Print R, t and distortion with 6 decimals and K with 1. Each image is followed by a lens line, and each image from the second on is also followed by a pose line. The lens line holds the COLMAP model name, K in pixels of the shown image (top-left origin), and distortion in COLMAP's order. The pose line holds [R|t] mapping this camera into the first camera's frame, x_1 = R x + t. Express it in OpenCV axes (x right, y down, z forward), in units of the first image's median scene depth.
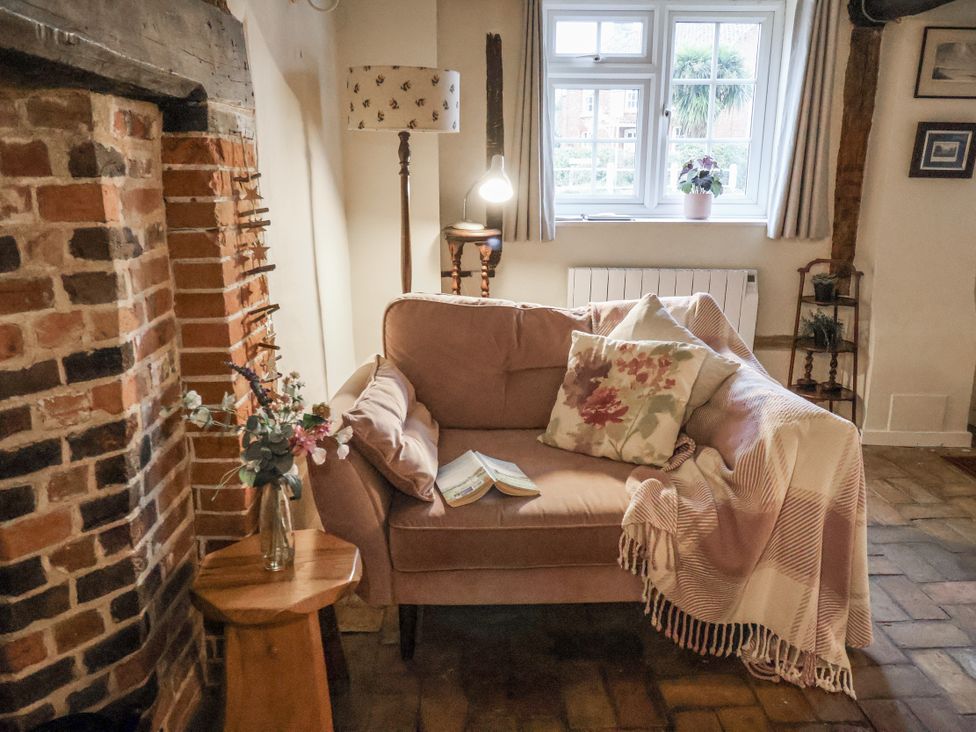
lens RADIAL K [[712.5, 0, 489.6], [0, 712.5, 360.2], [0, 0, 1]] dist [-0.003088, -0.004321]
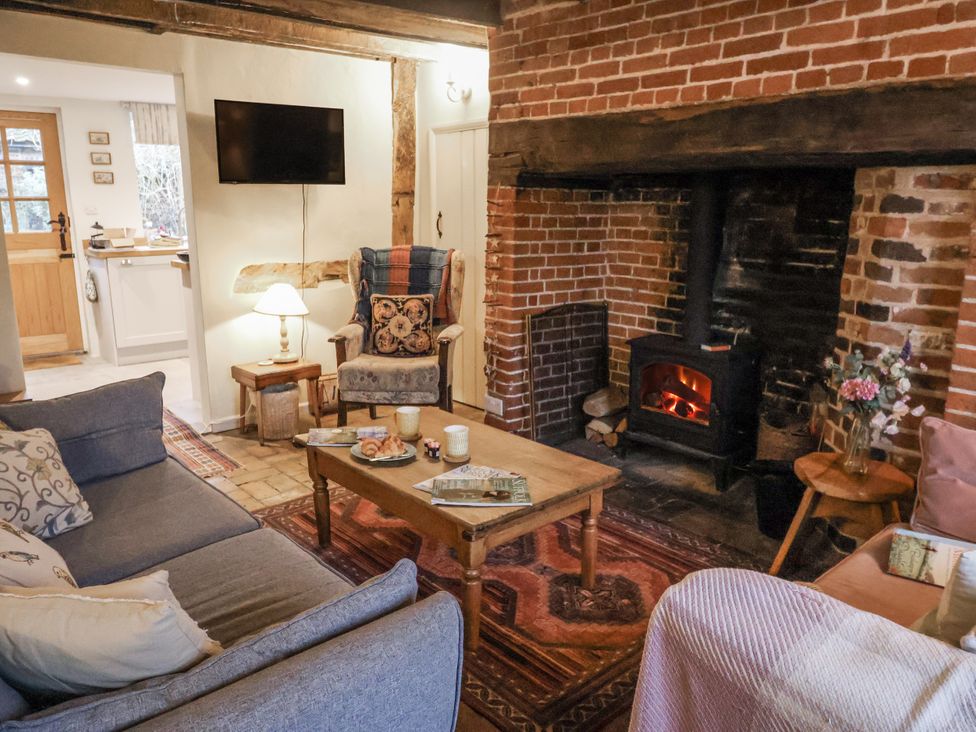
lens RADIAL K [[712.5, 0, 487.6], [0, 712.5, 365.3], [0, 0, 1]] dist [-0.003088, -0.004321]
pose [[-0.792231, 0.126472, -0.596972, 1.419688], [-0.163899, 0.898239, 0.407804, -0.483394], [0.587799, 0.420918, -0.690884, 1.827634]]
